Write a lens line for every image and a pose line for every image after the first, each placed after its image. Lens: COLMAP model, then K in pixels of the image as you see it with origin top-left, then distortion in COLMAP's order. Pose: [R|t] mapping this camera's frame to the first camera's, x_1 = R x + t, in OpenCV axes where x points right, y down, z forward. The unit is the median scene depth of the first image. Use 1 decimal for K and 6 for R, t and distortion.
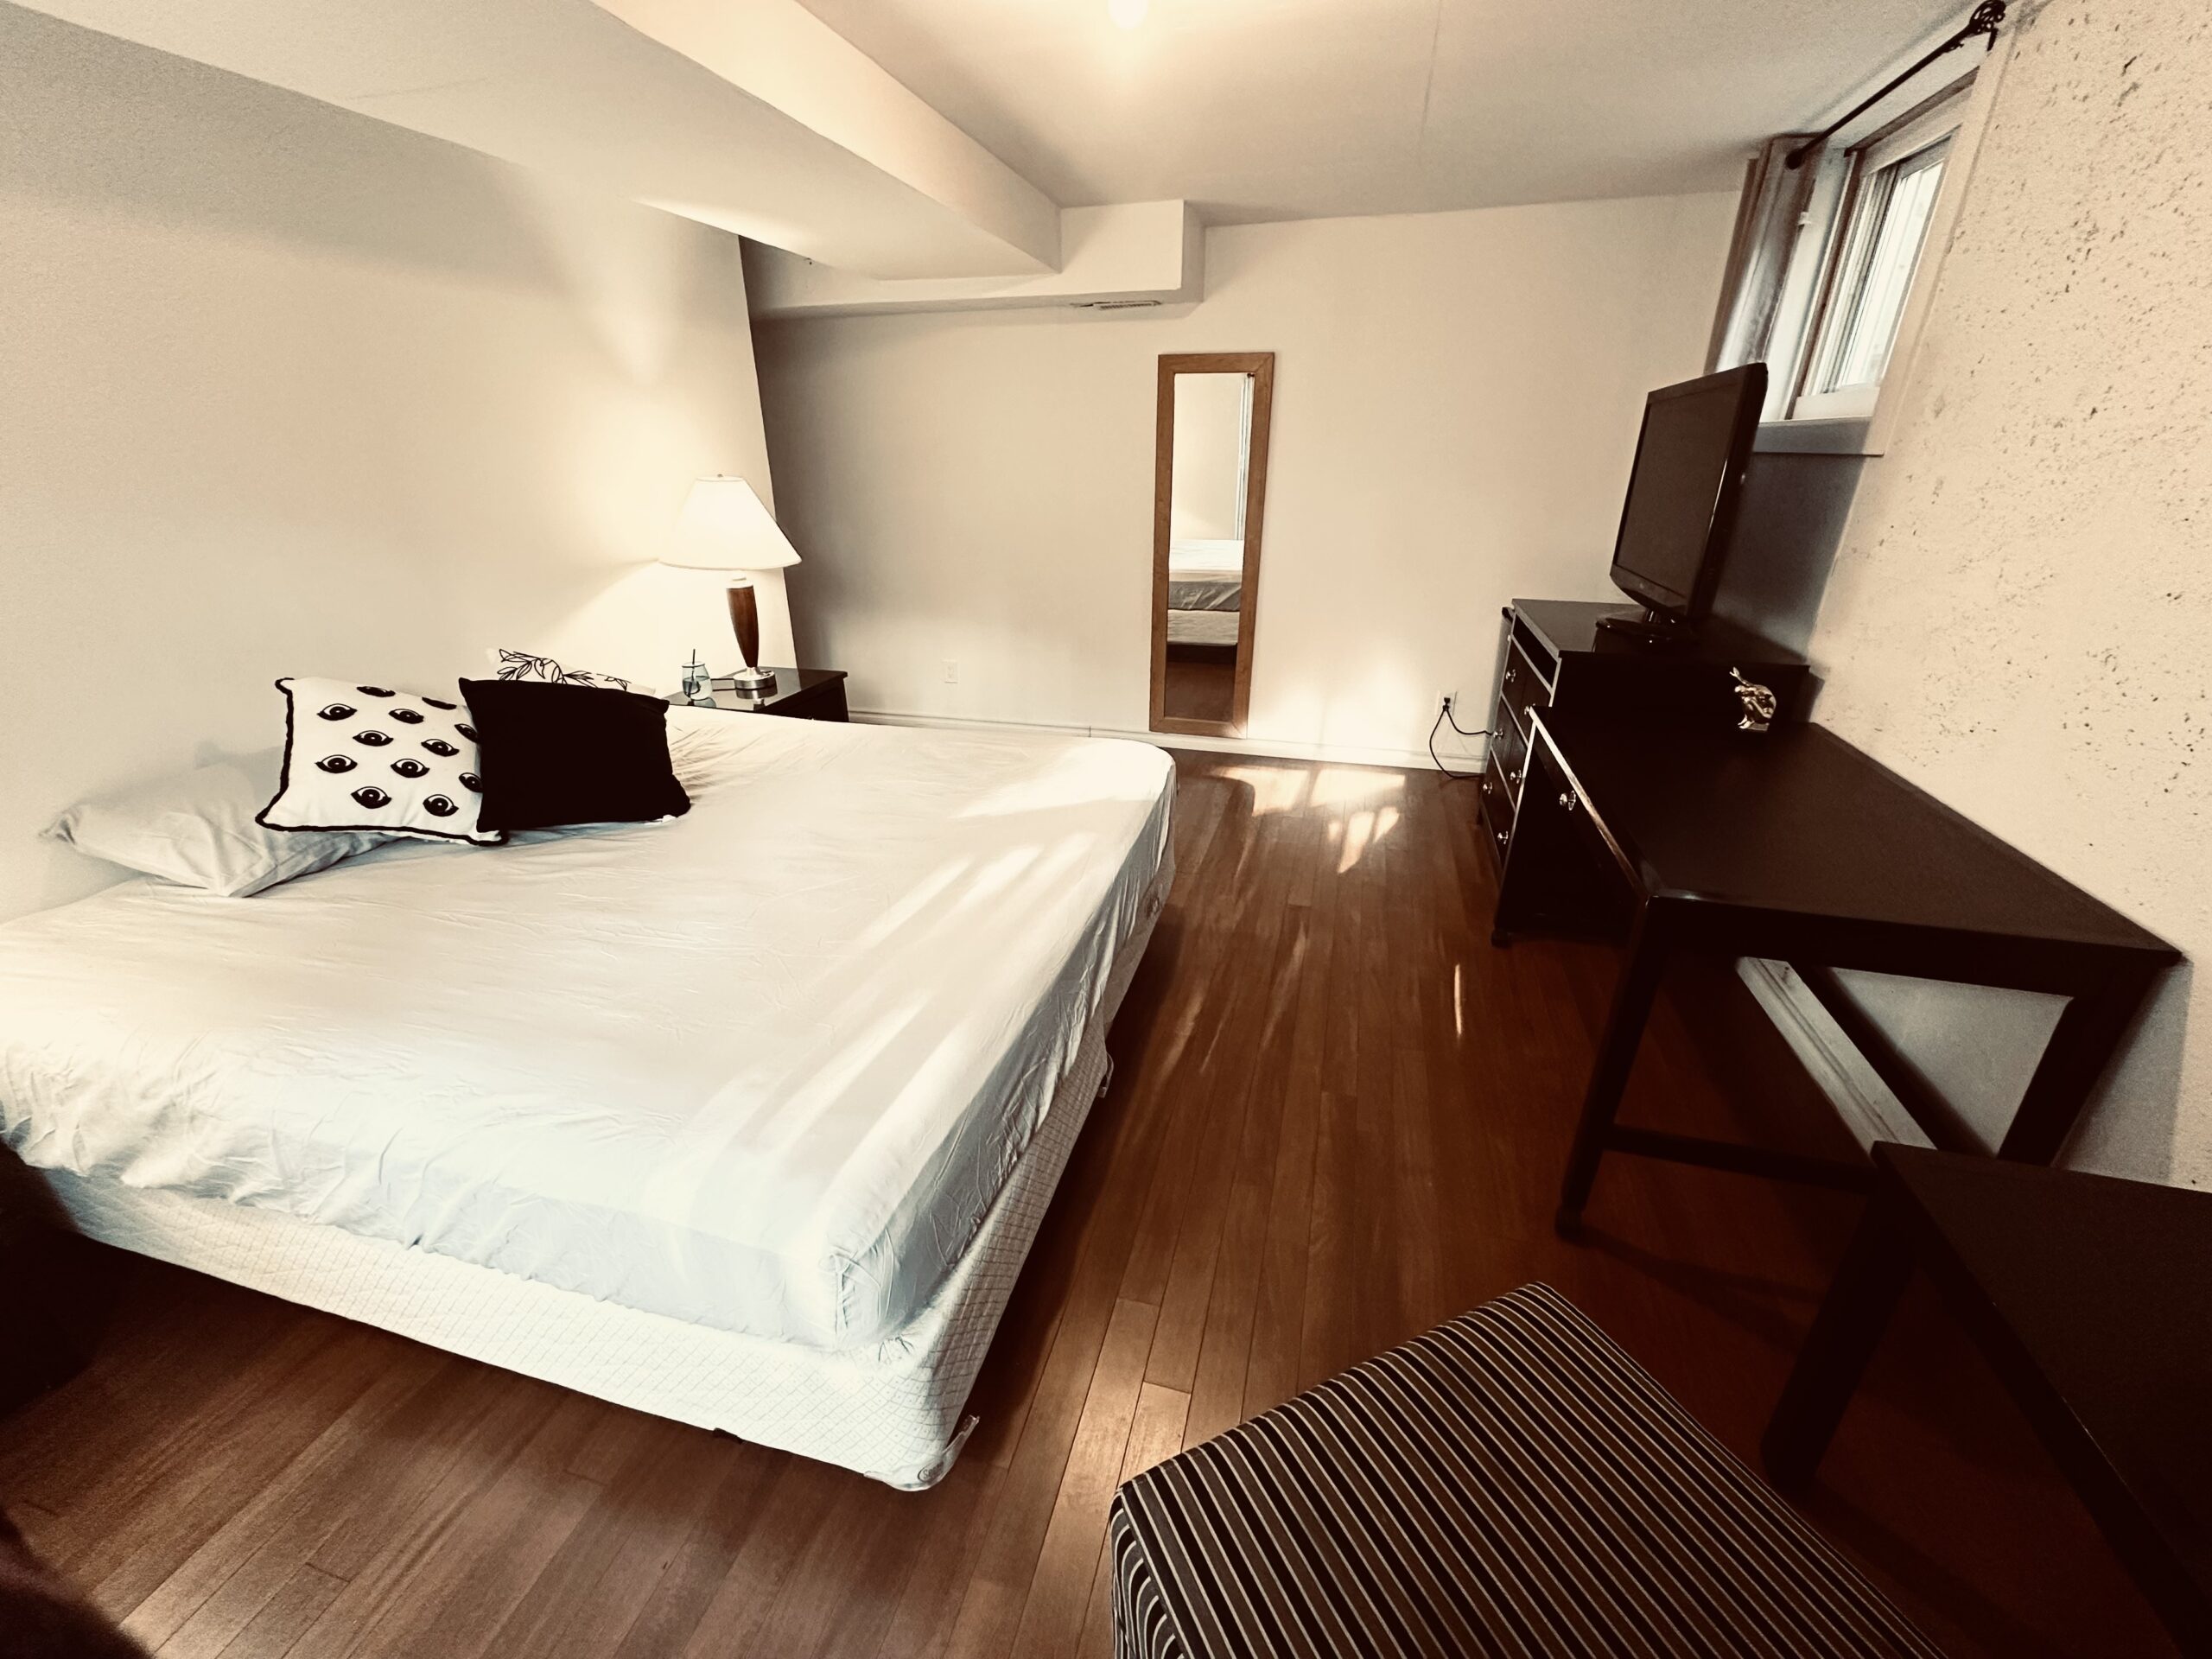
lens RADIAL K [[875.6, 0, 1110.3], [0, 875.6, 837.0], [0, 0, 1]] dist [-0.003796, 0.000545]
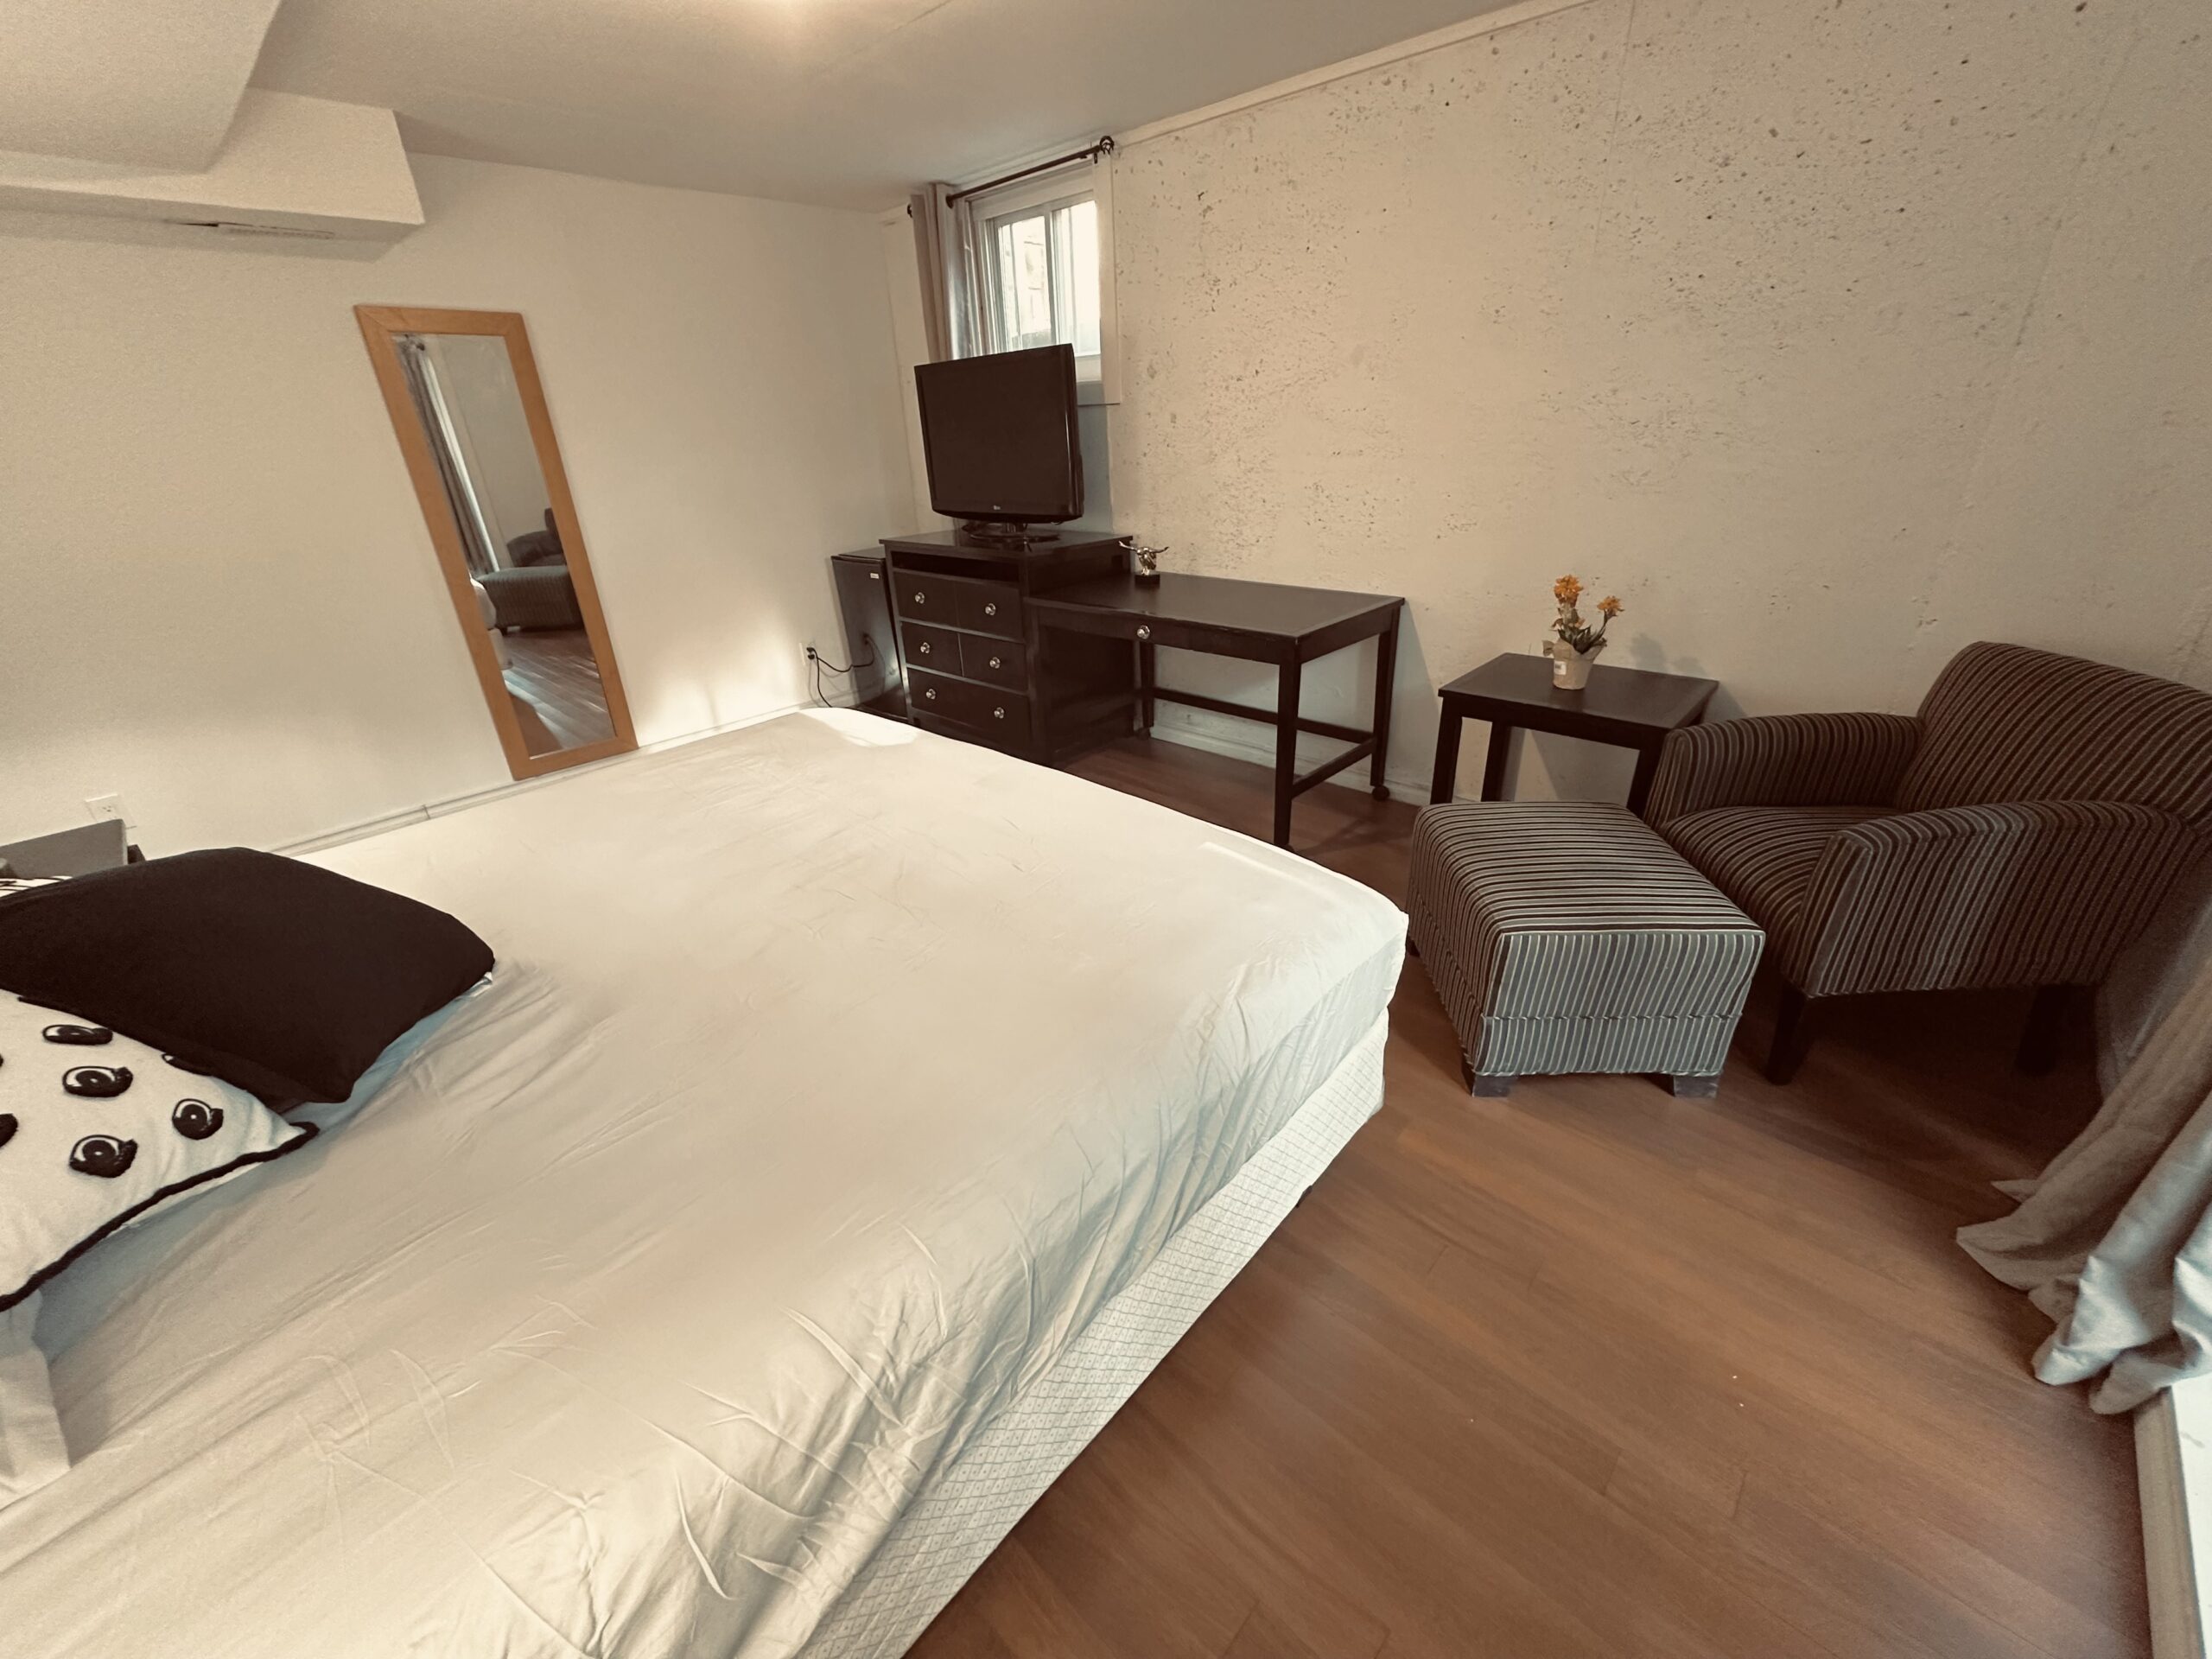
lens RADIAL K [[875.6, 0, 1111.0], [0, 875.6, 836.3], [0, 0, 1]] dist [-0.003796, 0.000545]
pose [[0.462178, -0.399404, 0.791750, -0.636287], [0.394849, 0.892128, 0.219551, -0.061852], [-0.794032, 0.211150, 0.570026, 0.199185]]
